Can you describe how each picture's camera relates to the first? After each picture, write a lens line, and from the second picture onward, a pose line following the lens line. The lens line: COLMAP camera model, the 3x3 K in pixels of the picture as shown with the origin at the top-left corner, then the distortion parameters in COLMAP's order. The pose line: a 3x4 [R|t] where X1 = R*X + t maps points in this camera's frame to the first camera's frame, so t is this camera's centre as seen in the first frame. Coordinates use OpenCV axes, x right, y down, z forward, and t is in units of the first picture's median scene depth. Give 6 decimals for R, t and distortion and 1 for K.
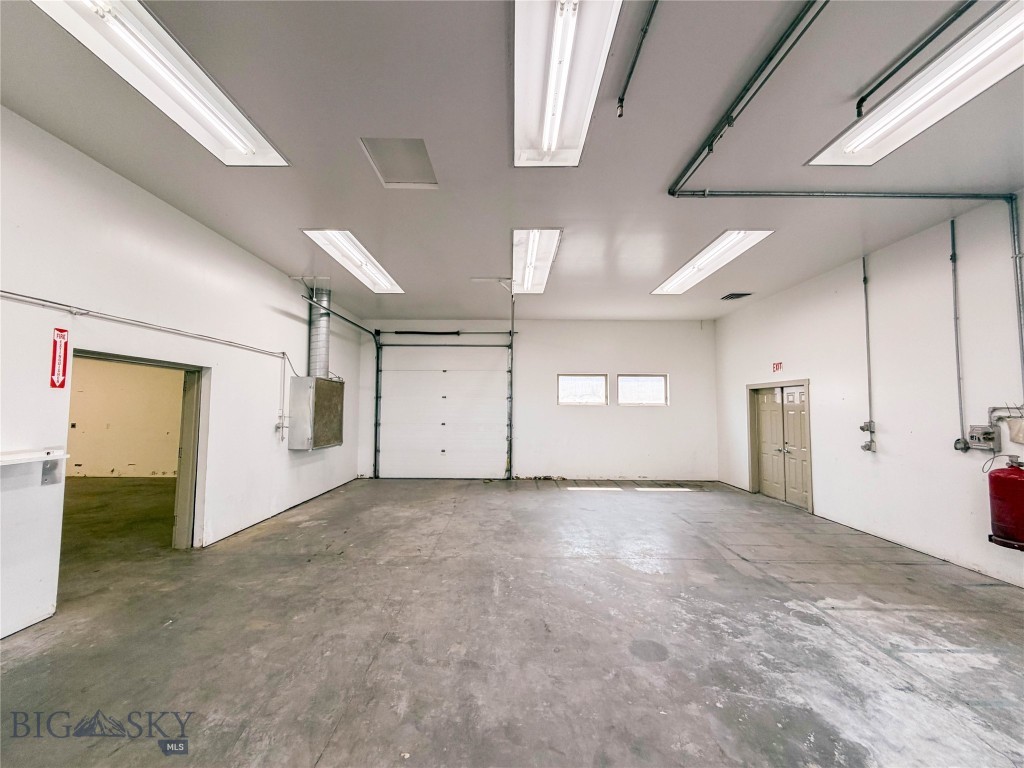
lens RADIAL K [[412.2, 0, 515.8], [0, 412.2, 388.0], [0, 0, 1]] dist [-0.001605, 0.000366]
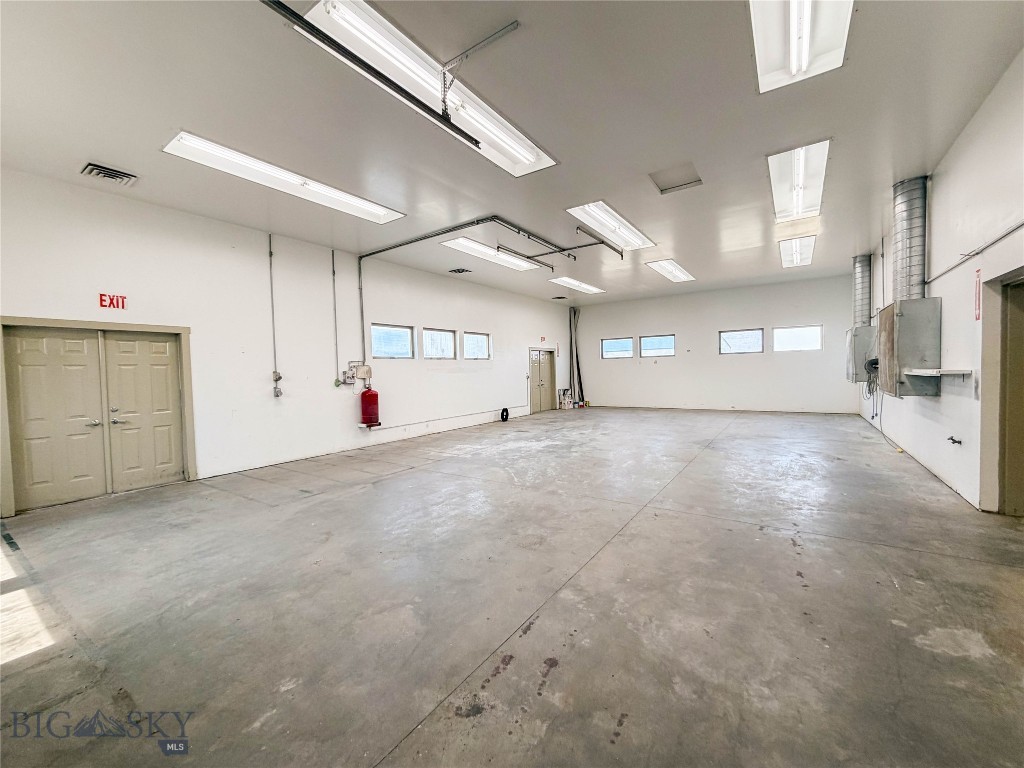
lens RADIAL K [[412.2, 0, 504.6], [0, 412.2, 385.4], [0, 0, 1]] dist [-0.001605, 0.000366]
pose [[-0.812145, -0.005454, 0.583431, -0.311266], [-0.006512, 0.999979, 0.000283, 0.088619], [-0.583420, -0.003570, -0.812163, 1.229111]]
